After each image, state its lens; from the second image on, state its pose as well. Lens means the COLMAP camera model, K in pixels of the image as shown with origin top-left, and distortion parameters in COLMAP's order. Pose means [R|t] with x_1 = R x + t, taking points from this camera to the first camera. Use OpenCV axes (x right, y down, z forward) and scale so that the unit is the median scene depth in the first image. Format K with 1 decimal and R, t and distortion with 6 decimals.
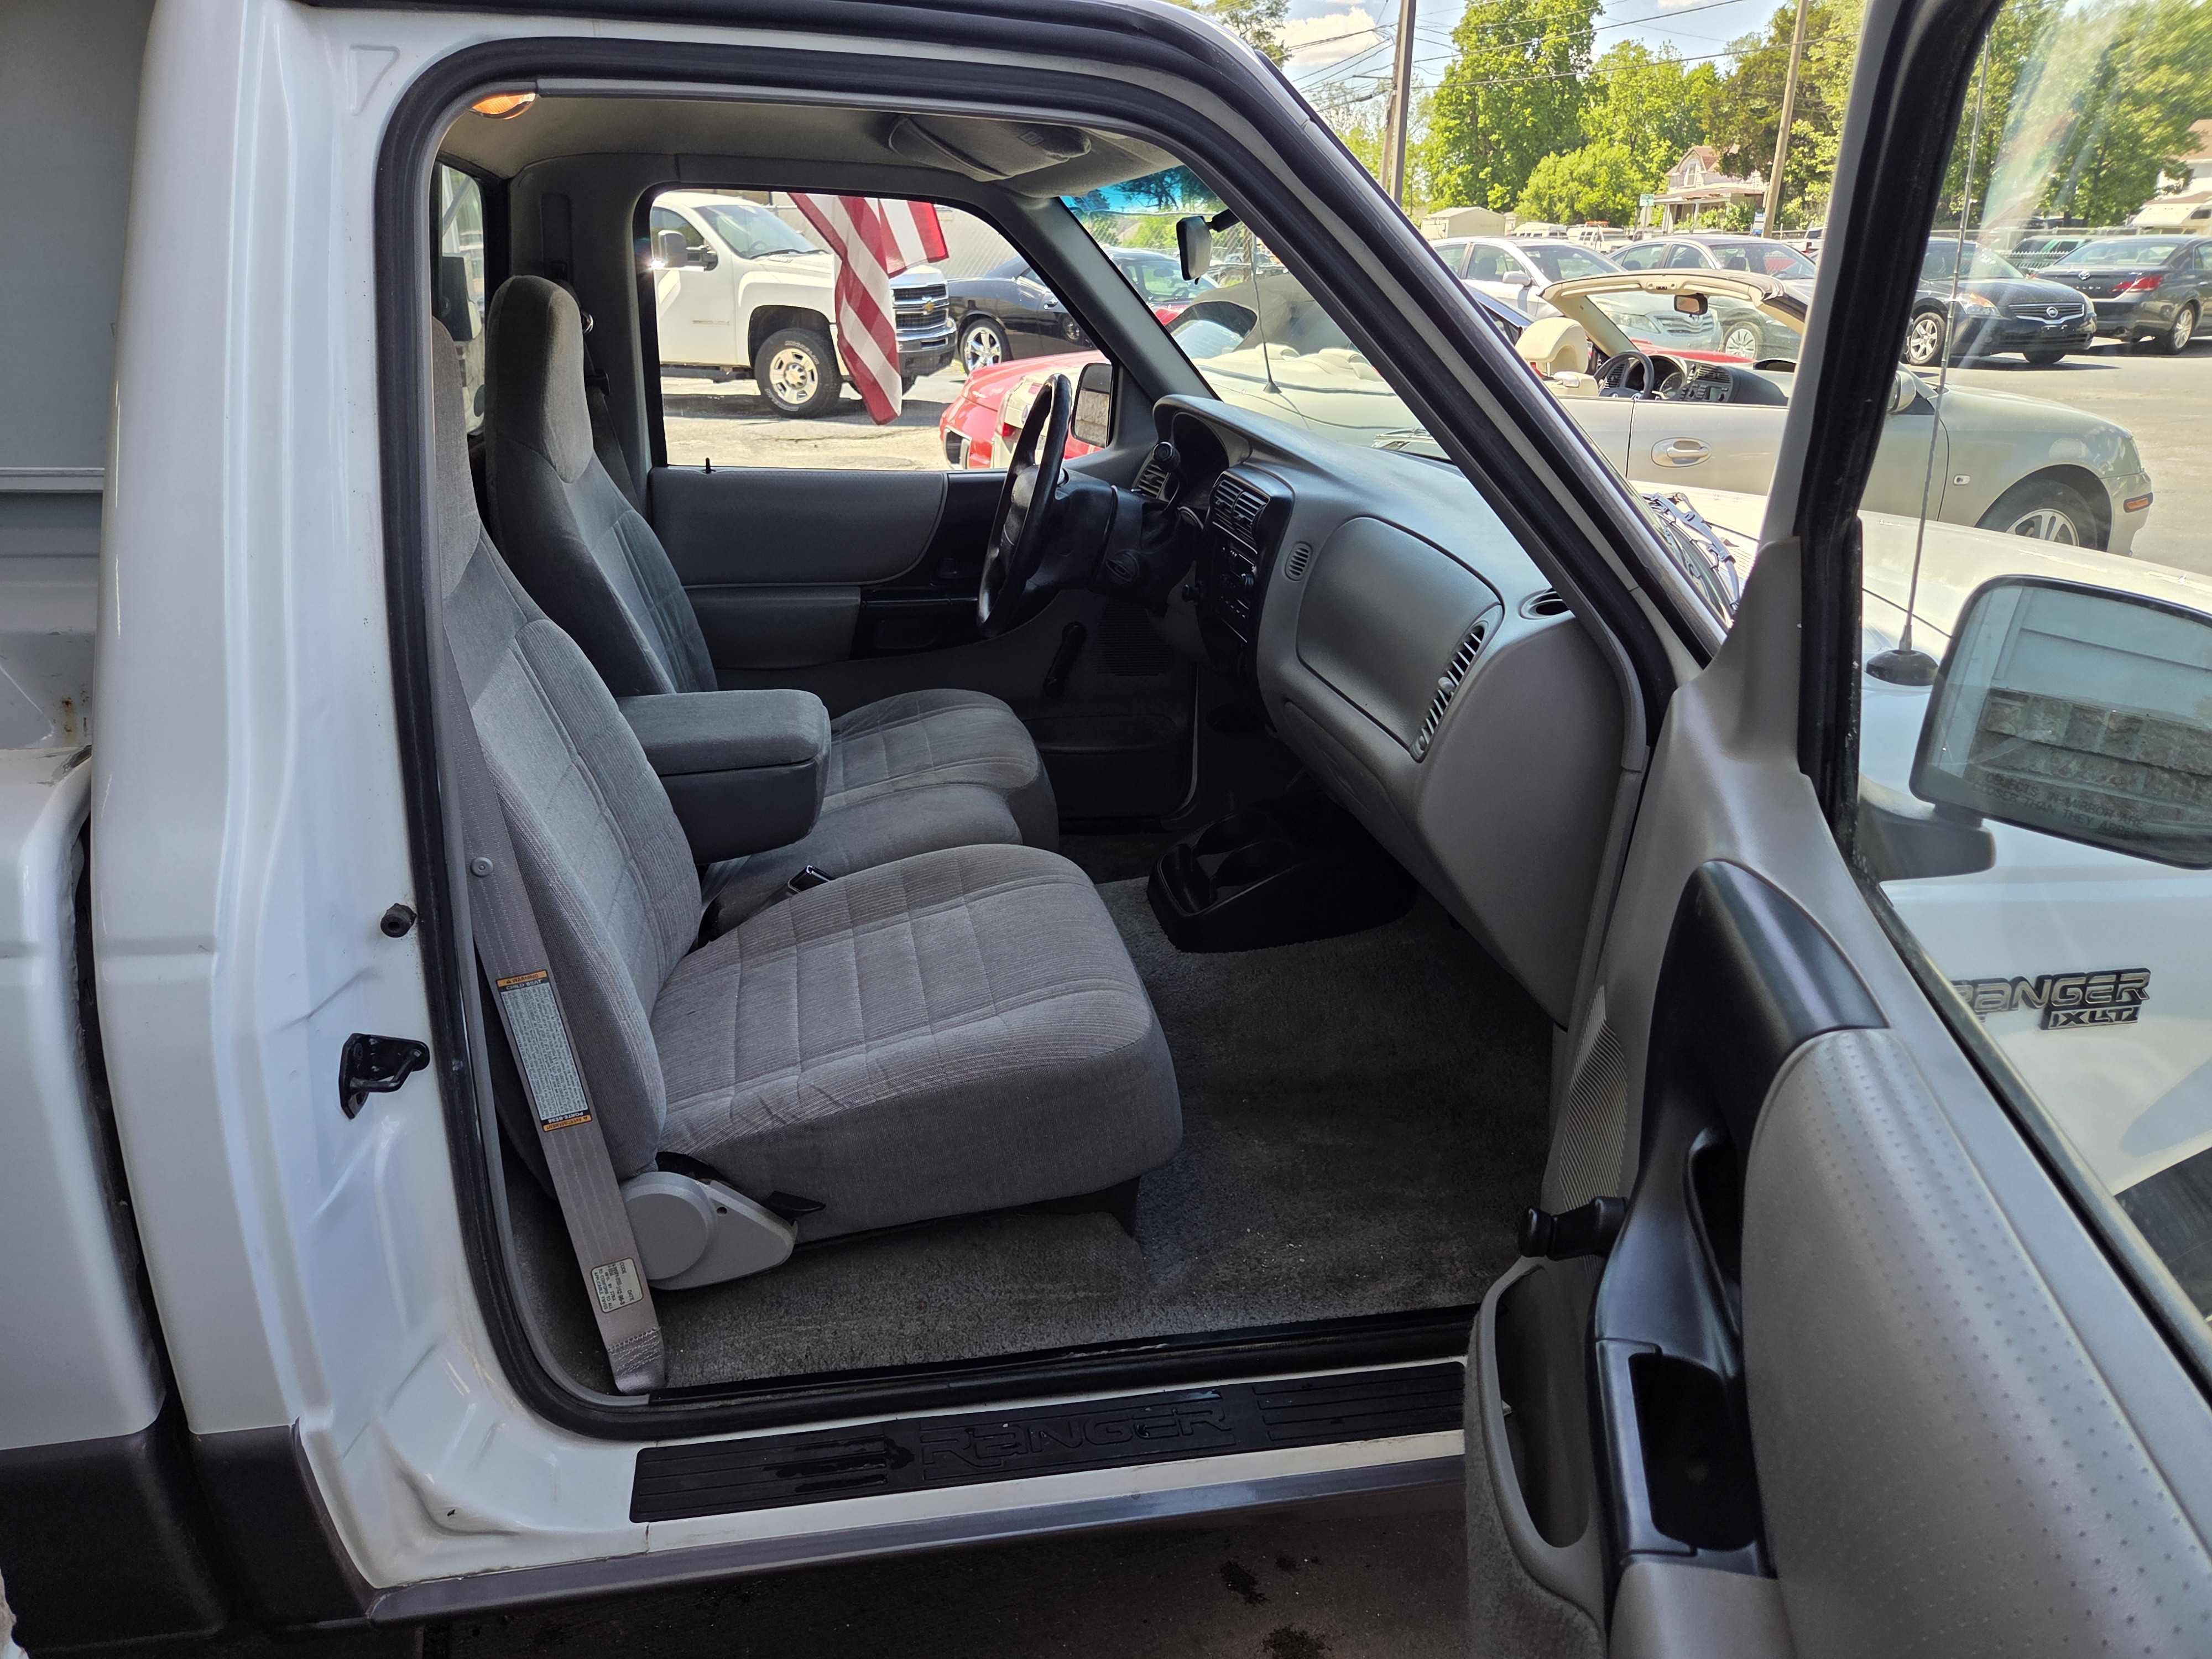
lens RADIAL K [[1457.5, 0, 1091.2], [0, 1457.5, 831.8], [0, 0, 1]] dist [0.055018, -0.047907]
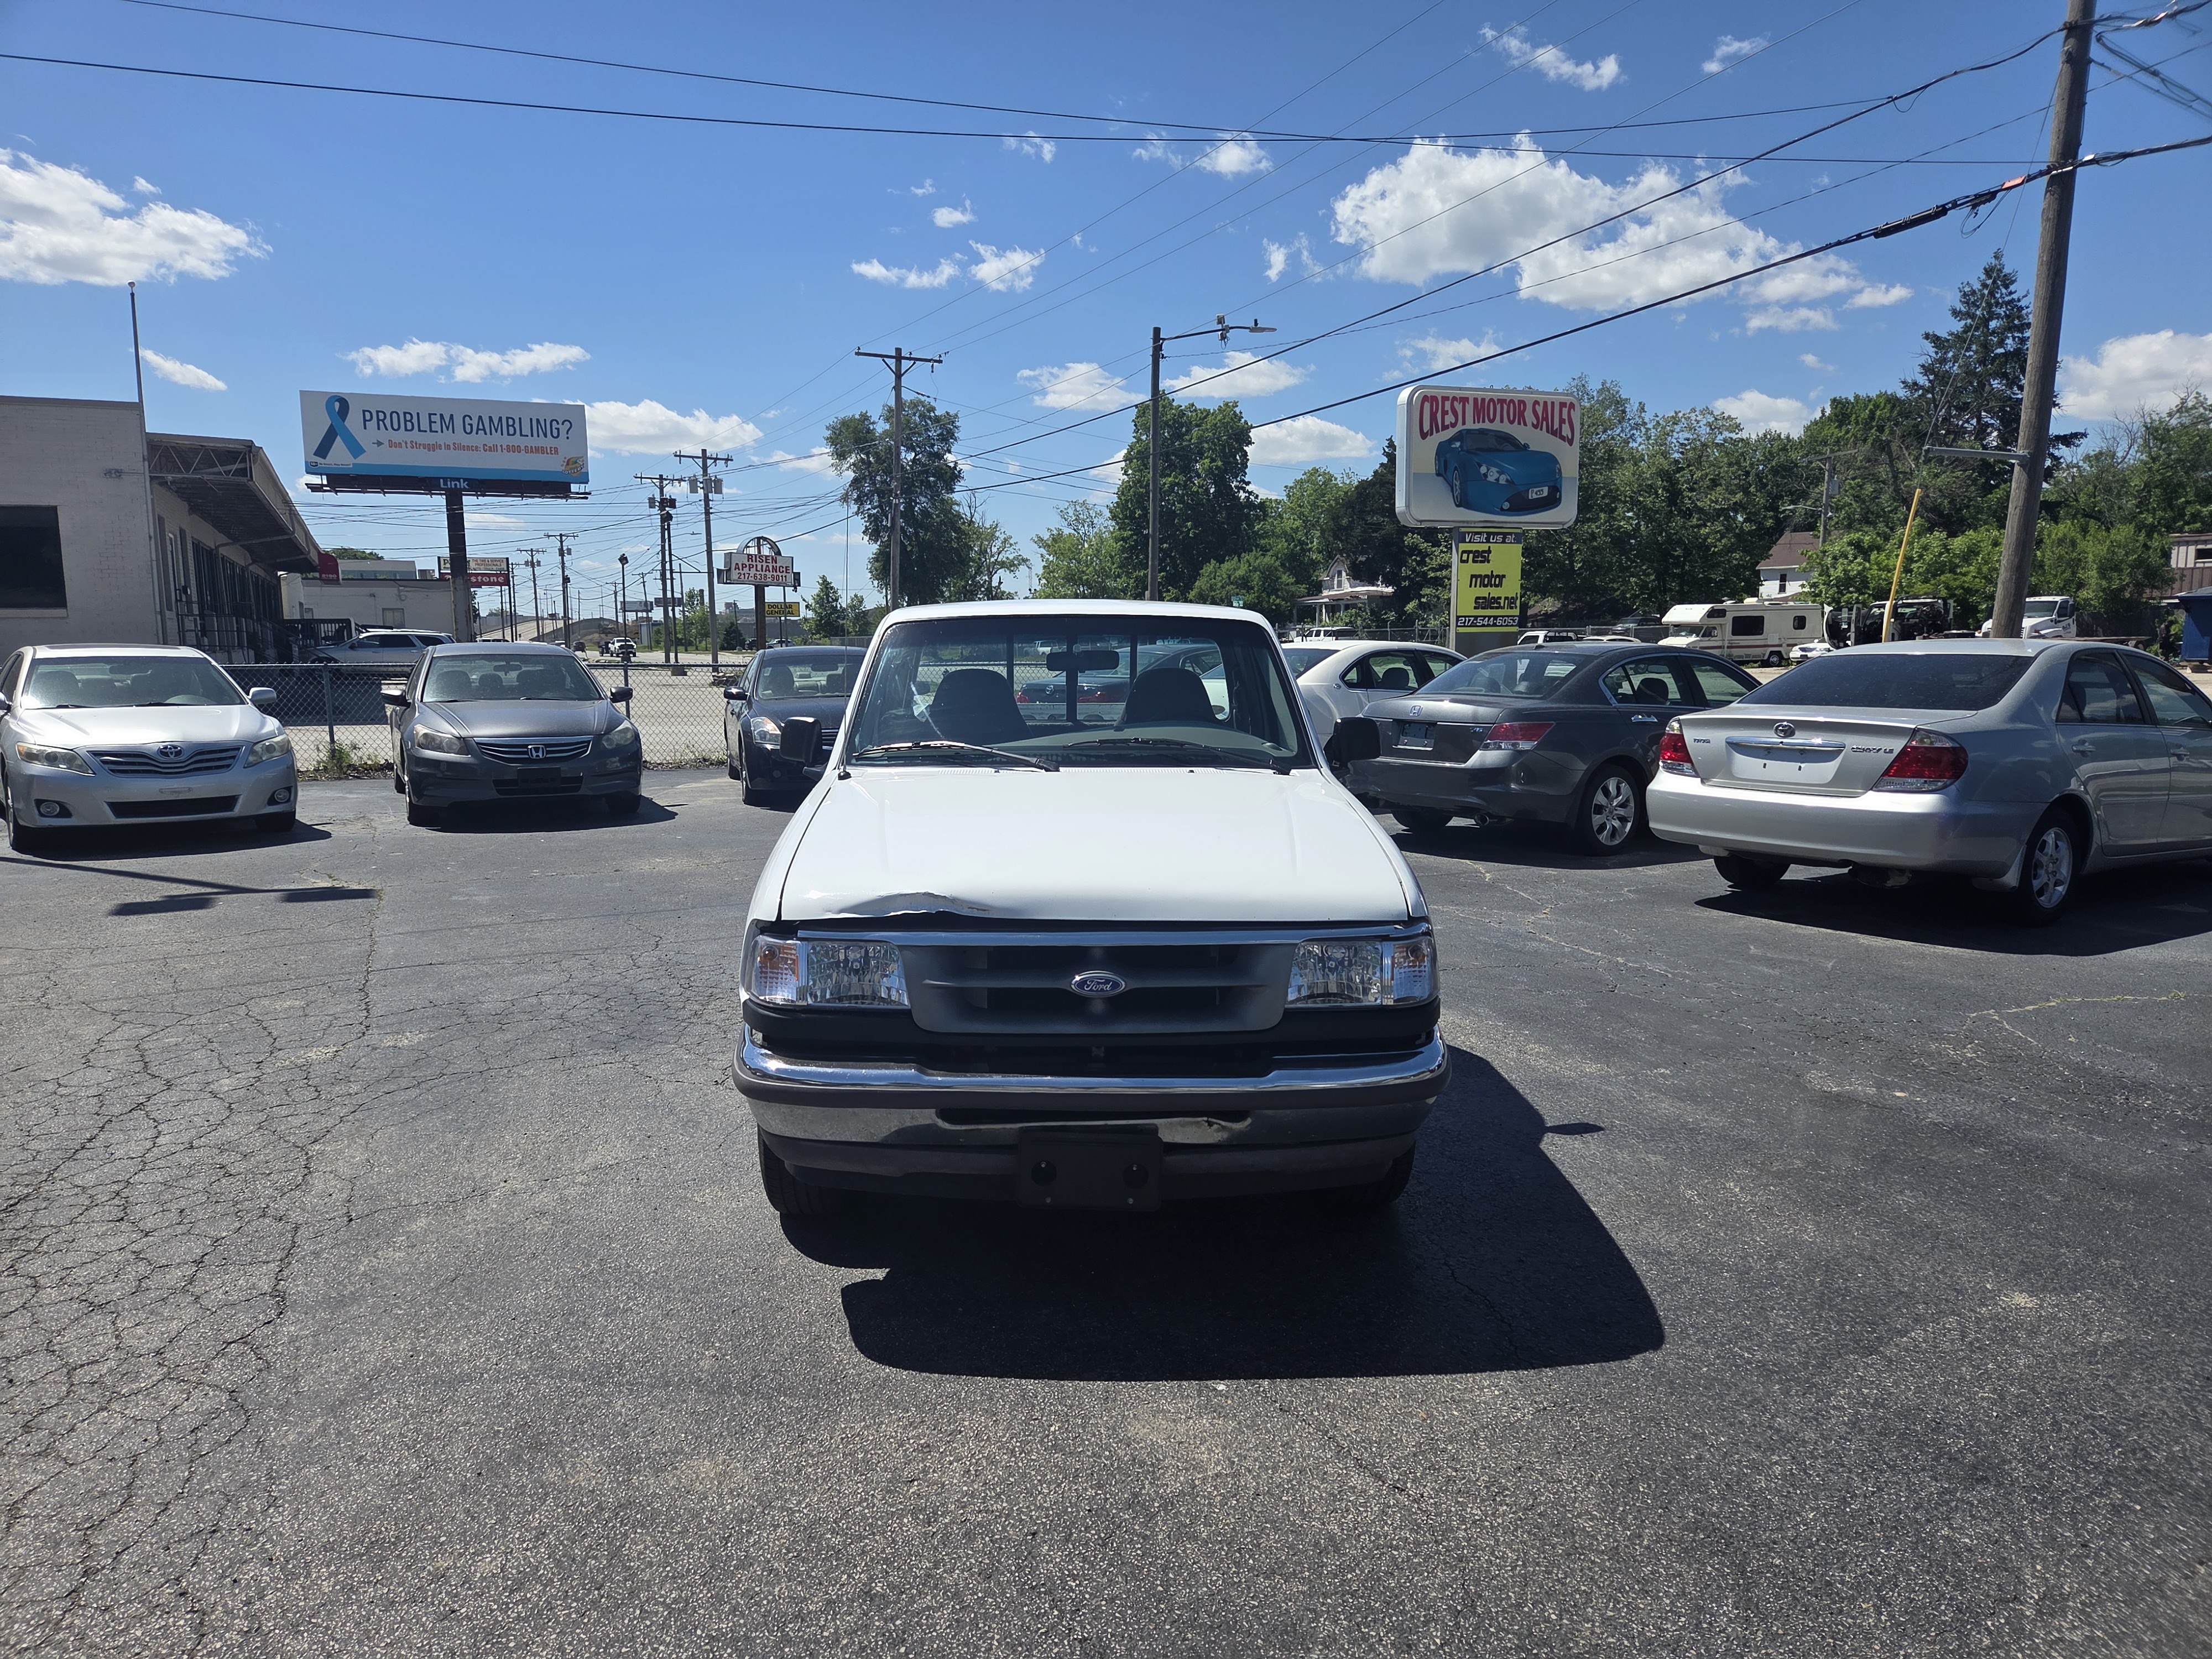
lens RADIAL K [[1457.5, 0, 1091.2], [0, 1457.5, 831.8], [0, 0, 1]] dist [0.055018, -0.047907]
pose [[0.992350, -0.020136, 0.121806, 0.095986], [0.049422, 0.968901, -0.242464, -0.017777], [-0.113136, 0.246629, 0.962484, 0.041509]]
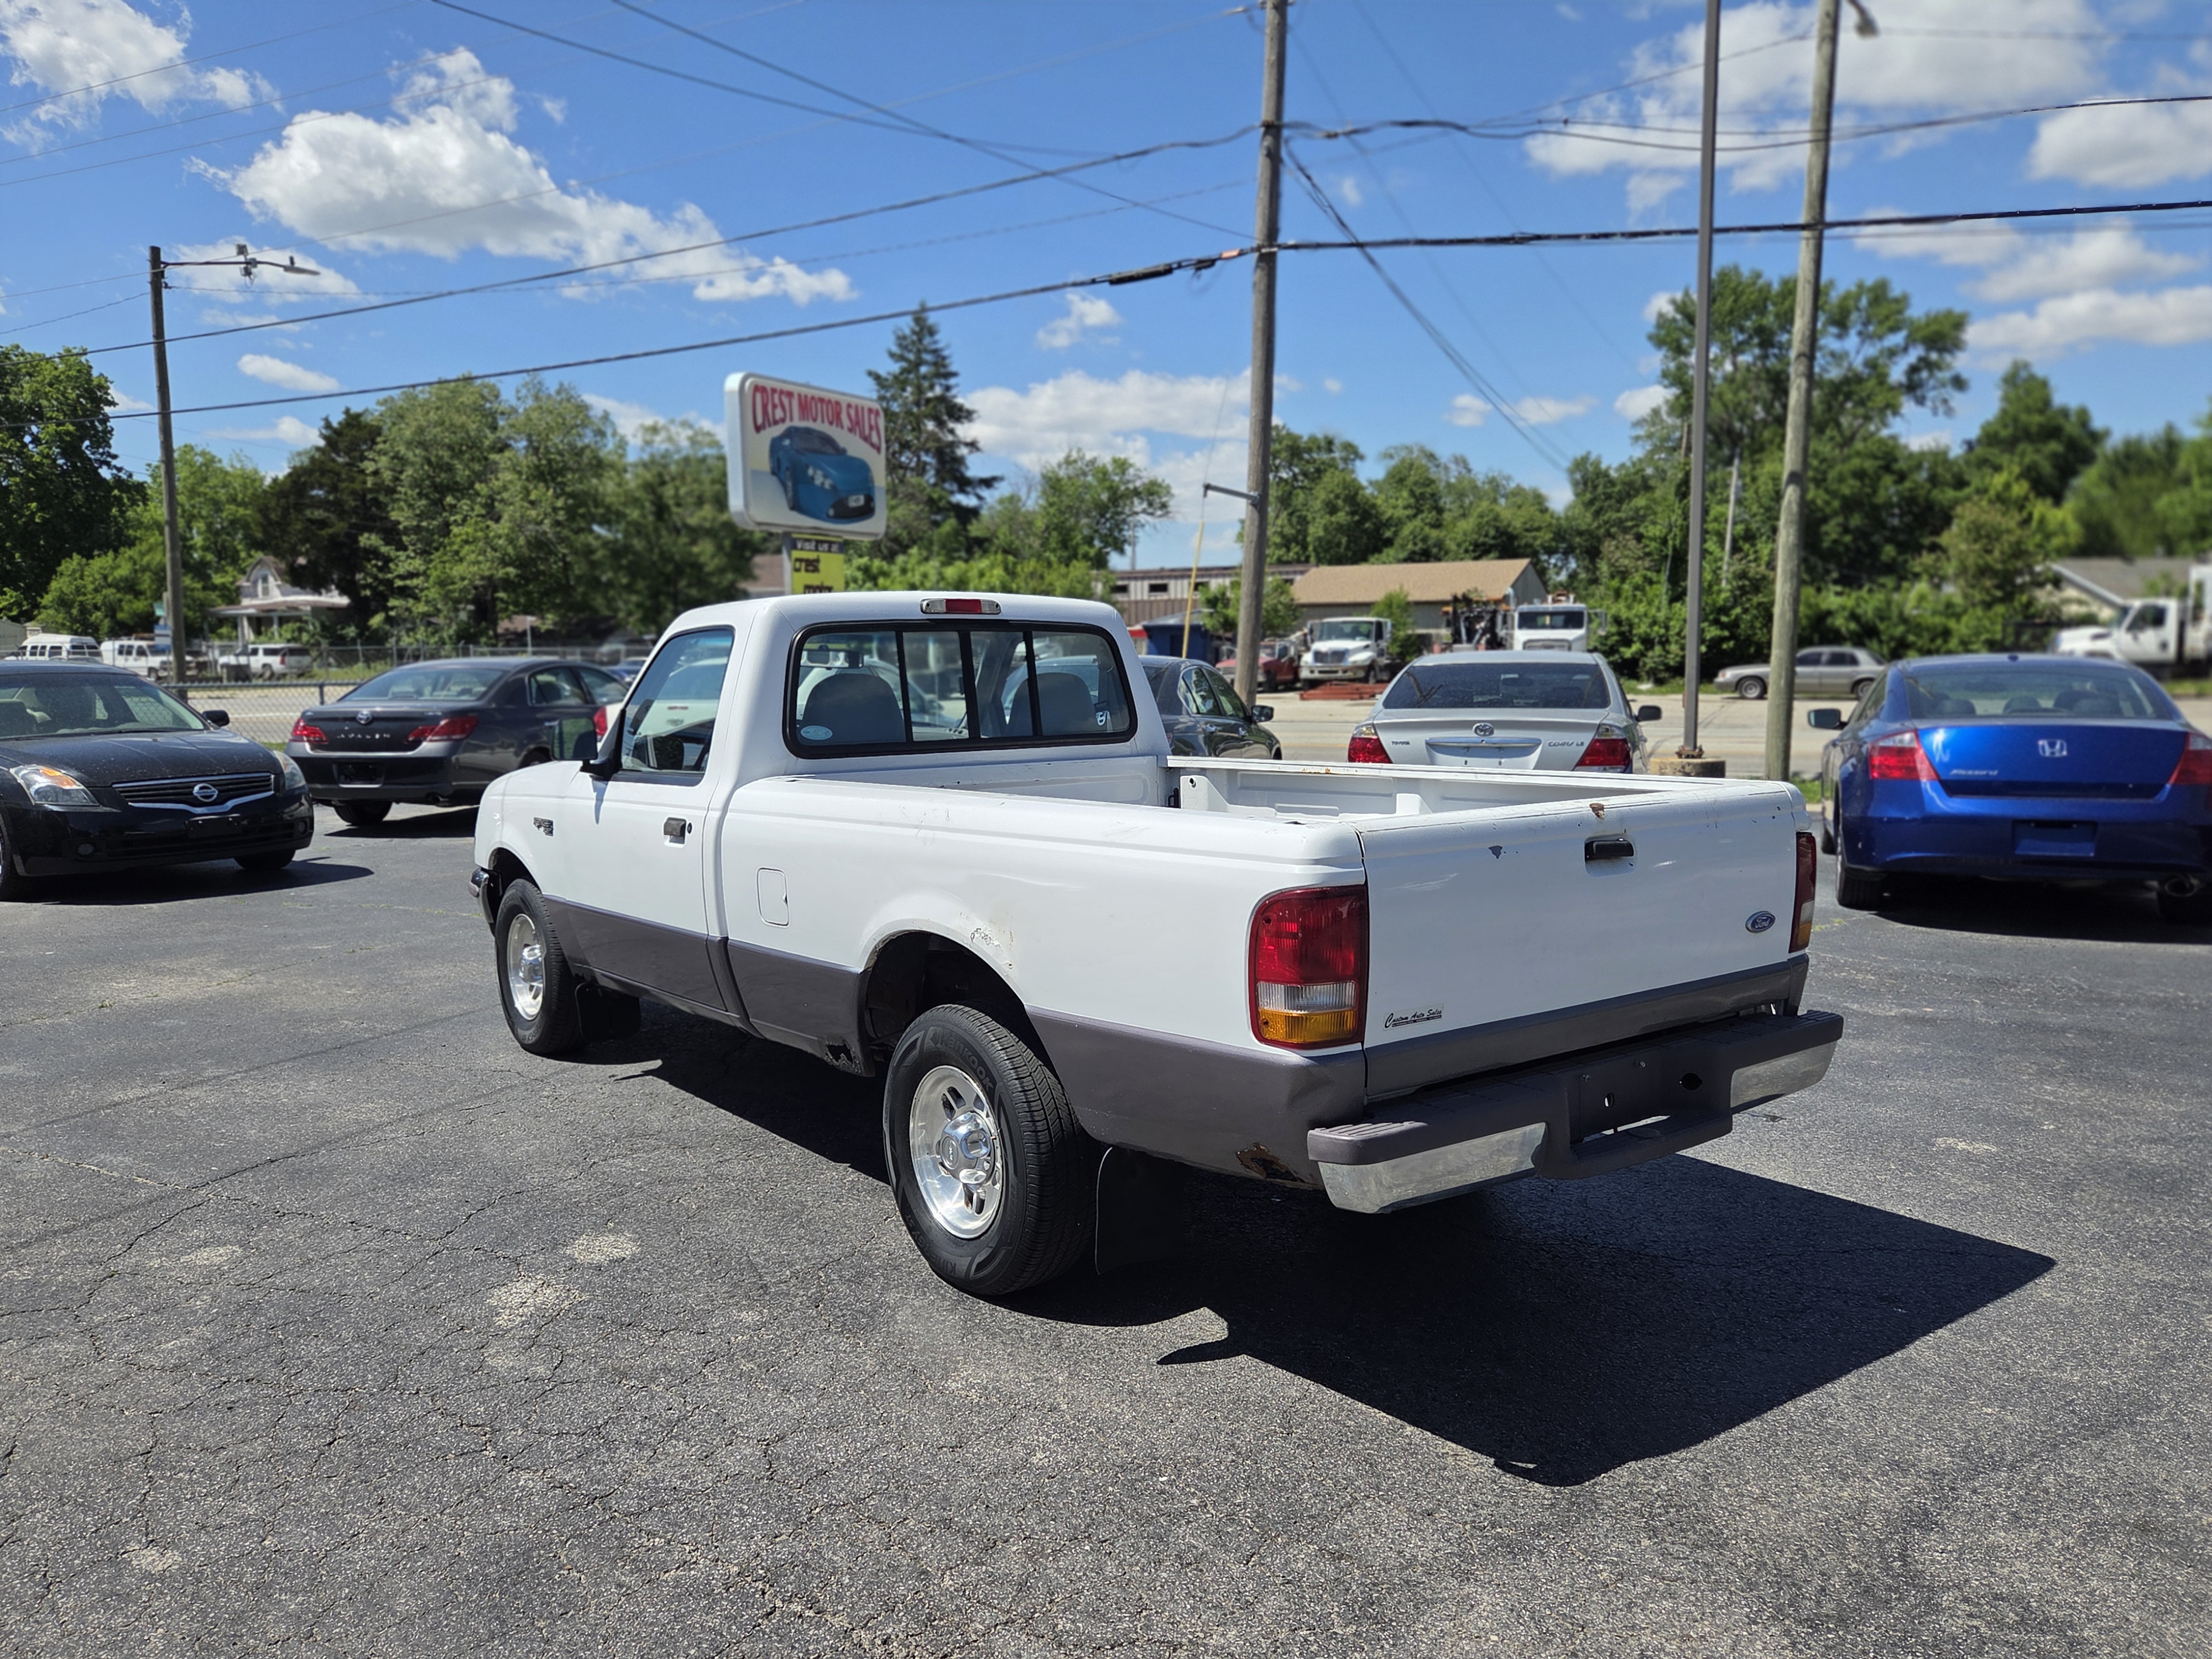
lens RADIAL K [[1605.6, 0, 1106.0], [0, 1605.6, 829.5], [0, 0, 1]] dist [0.081723, -0.080011]
pose [[0.704730, -0.078739, 0.705093, 0.068370], [0.266617, 0.950370, -0.160350, -0.023160], [-0.657474, 0.300993, 0.690747, 0.056275]]
